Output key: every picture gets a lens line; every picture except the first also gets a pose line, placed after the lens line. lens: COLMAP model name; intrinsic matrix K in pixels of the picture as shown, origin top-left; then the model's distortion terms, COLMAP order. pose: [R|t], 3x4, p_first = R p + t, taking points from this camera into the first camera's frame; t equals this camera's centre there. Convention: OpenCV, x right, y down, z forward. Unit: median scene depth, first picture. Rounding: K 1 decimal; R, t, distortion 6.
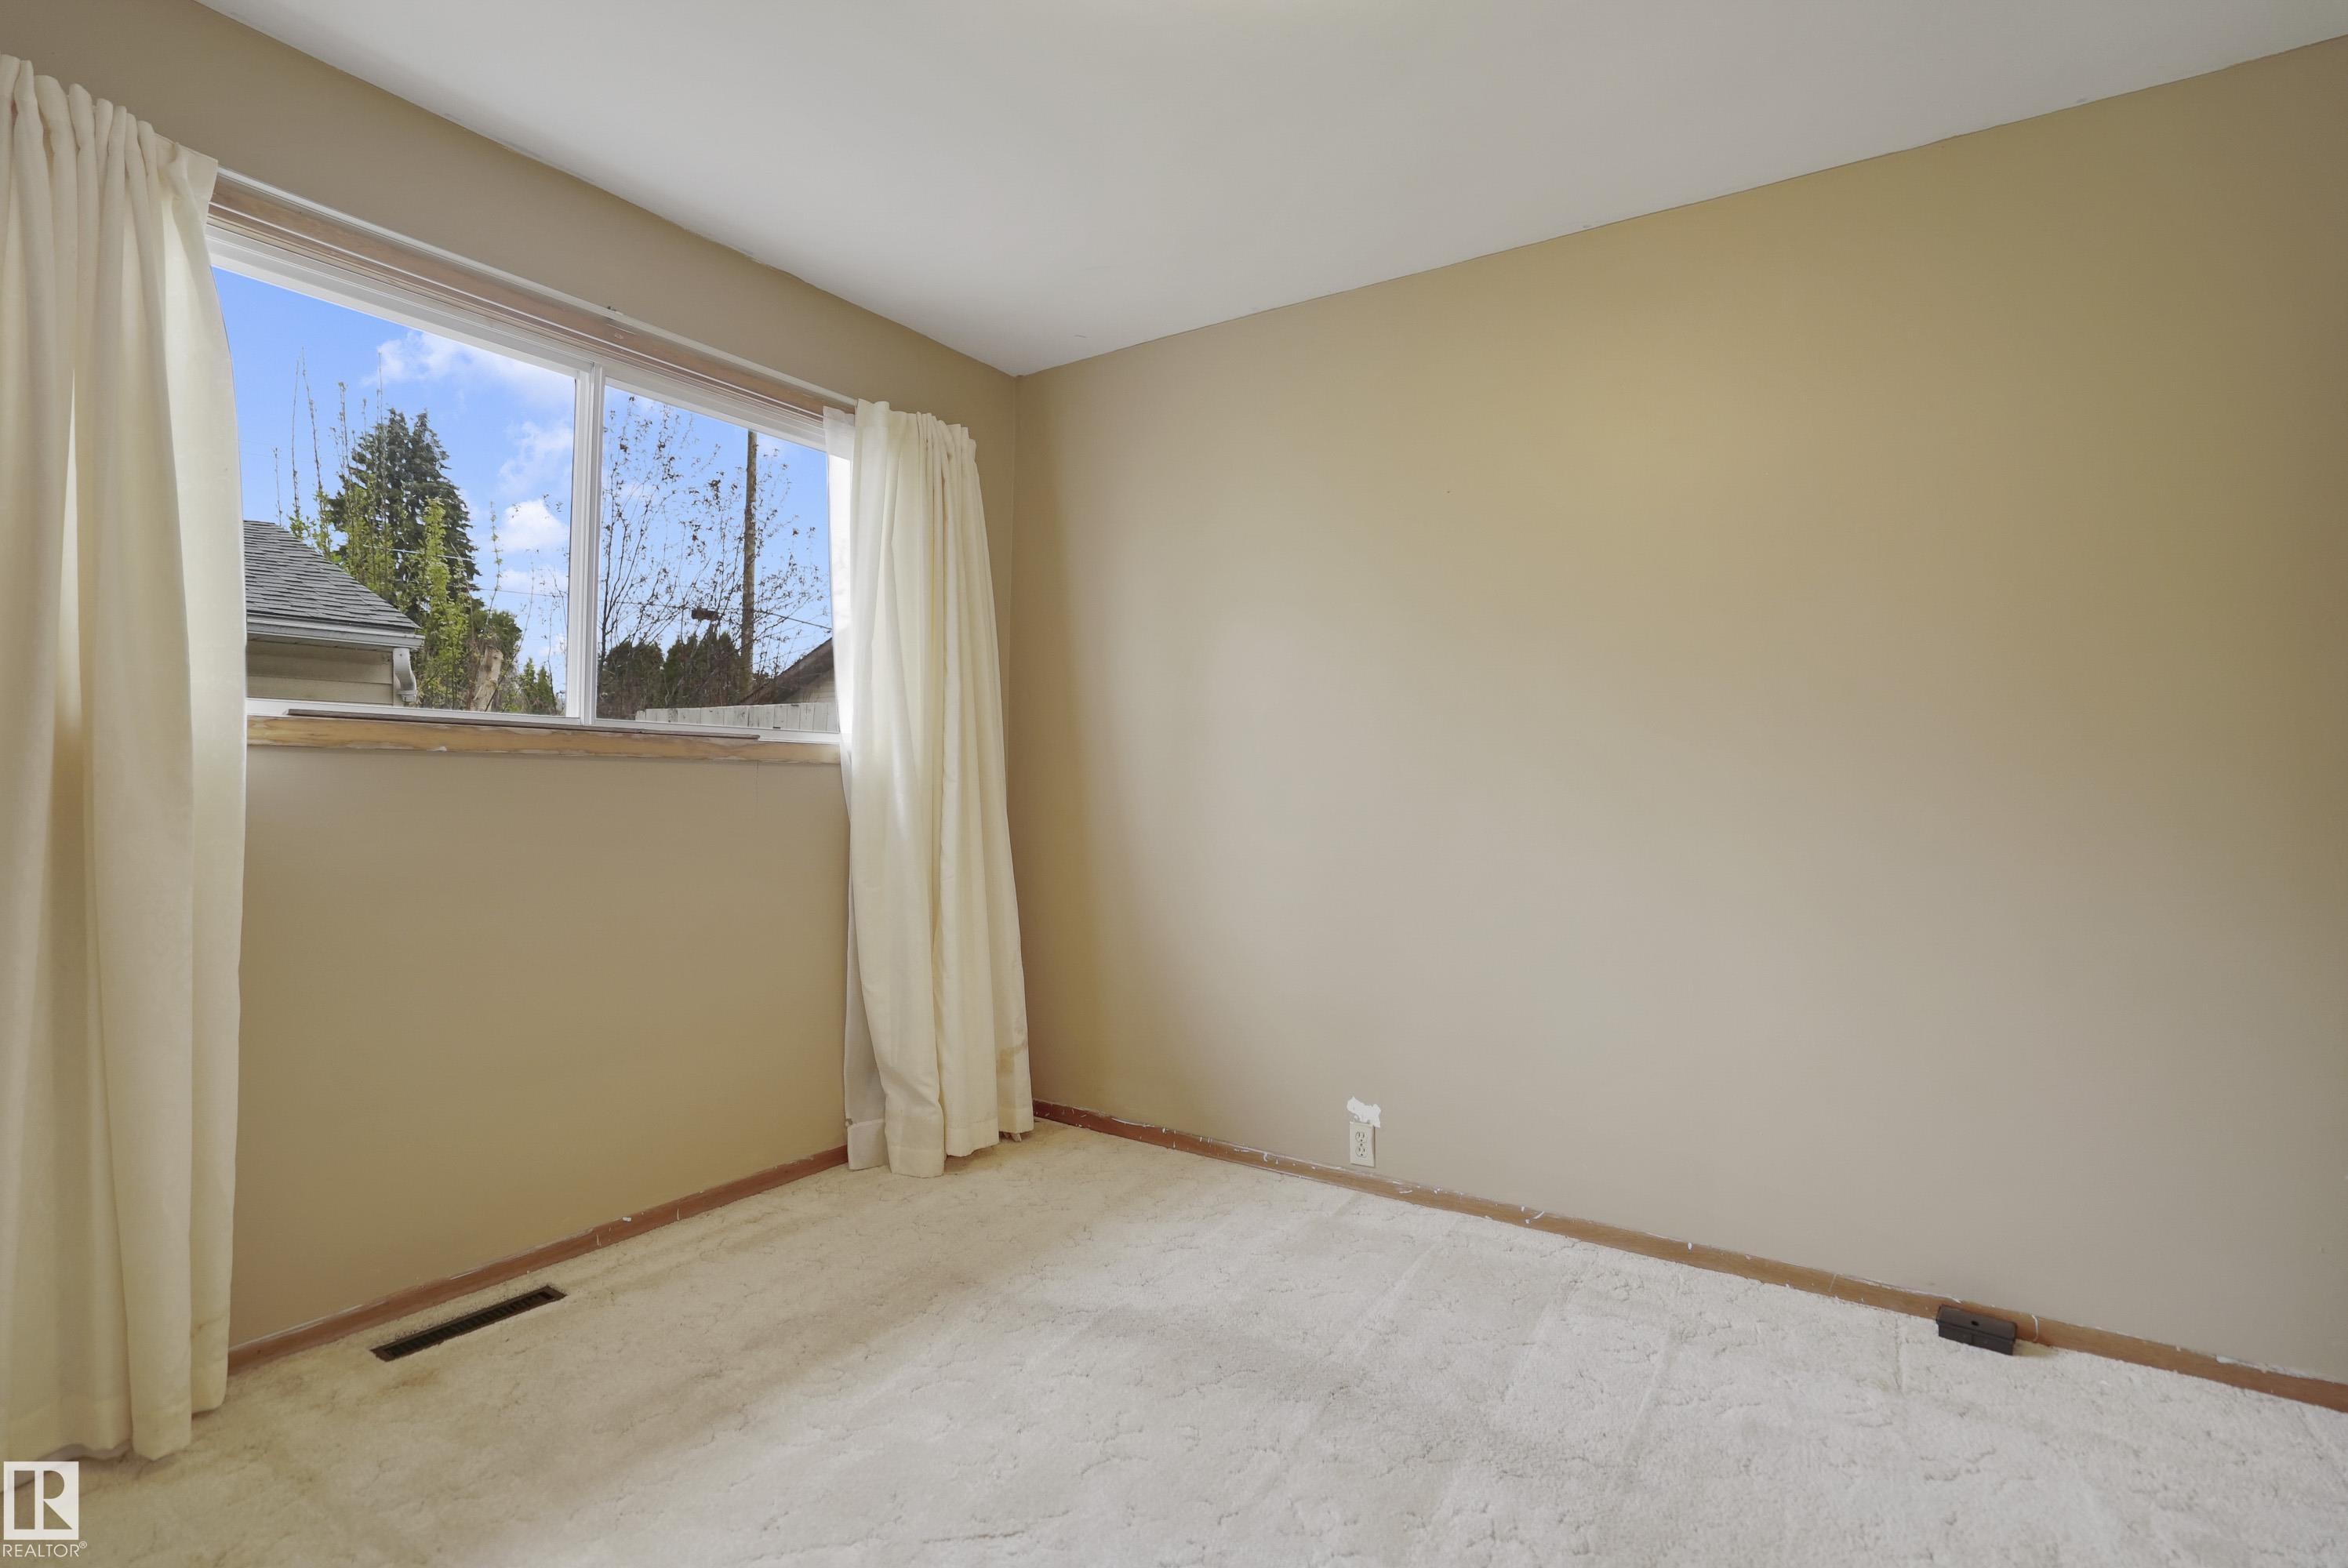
lens RADIAL K [[1107.6, 0, 1174.0], [0, 1107.6, 784.0], [0, 0, 1]] dist [-0.001760, 0.000037]
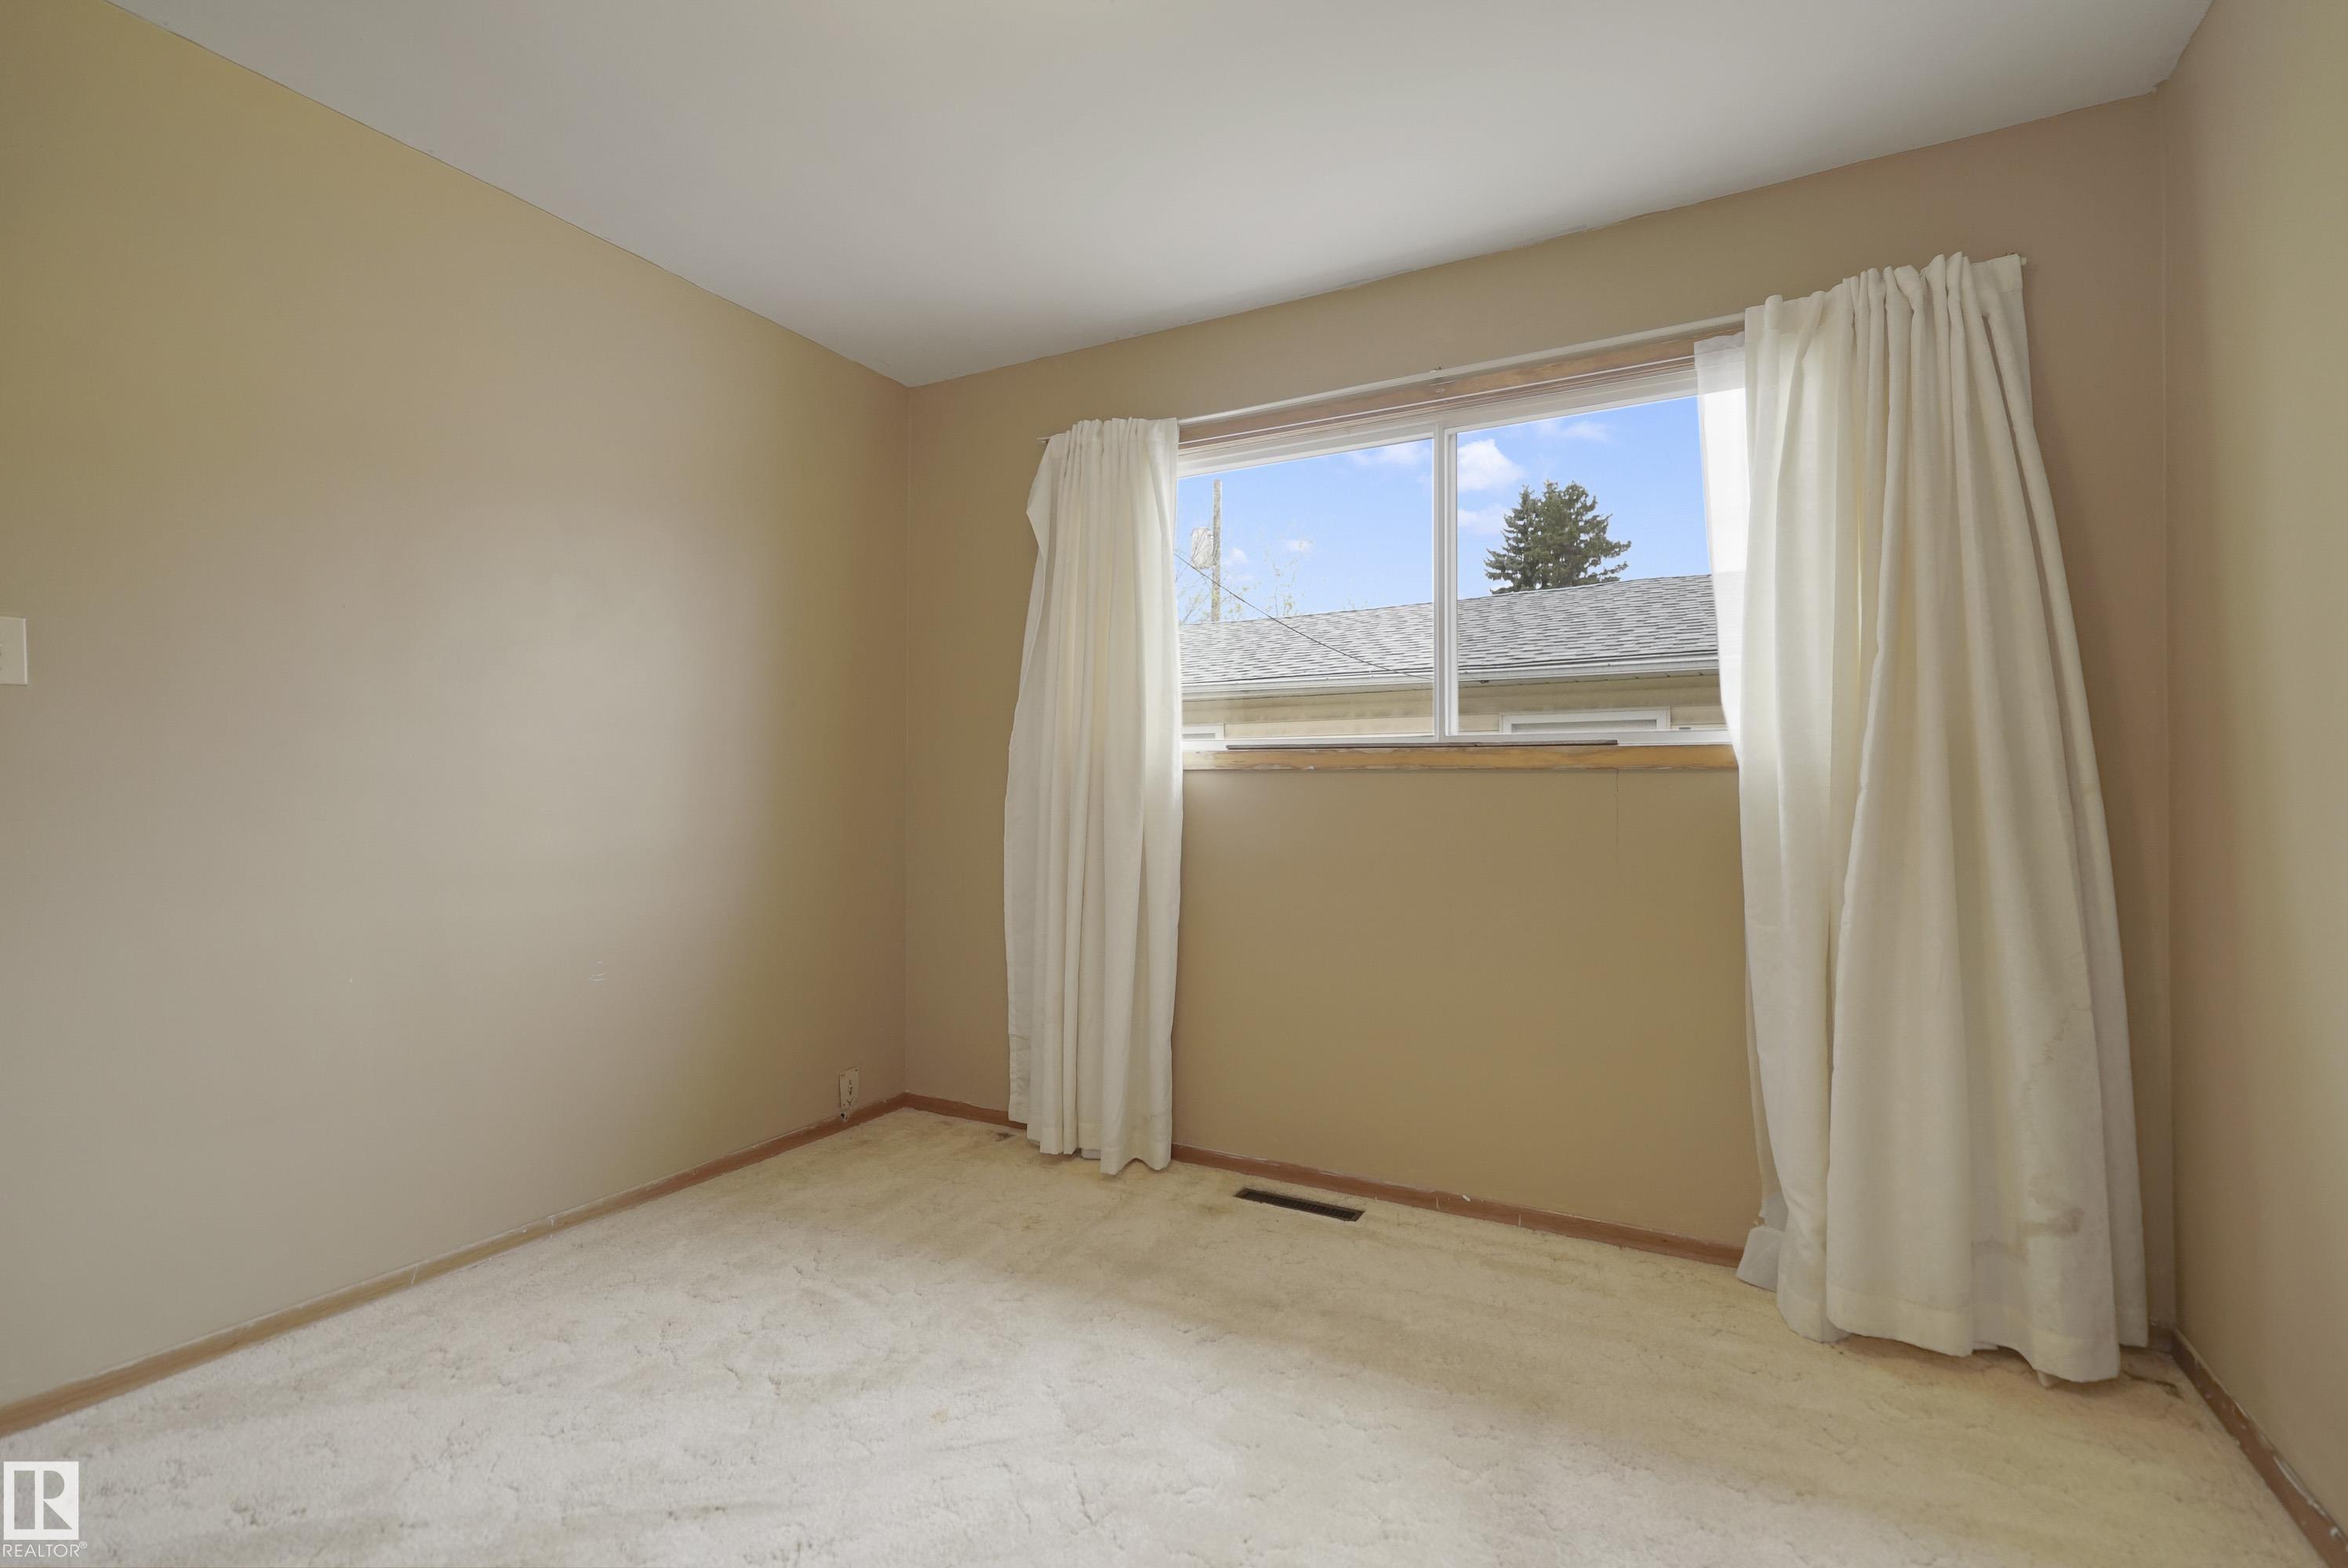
lens RADIAL K [[1097.2, 0, 1170.1], [0, 1097.2, 800.3], [0, 0, 1]] dist [0.001963, 0.000877]
pose [[0.079114, -0.011858, -0.996795, 0.550612], [-0.007079, 0.999897, -0.012457, 0.021466], [0.996840, 0.008042, 0.079022, 0.625000]]
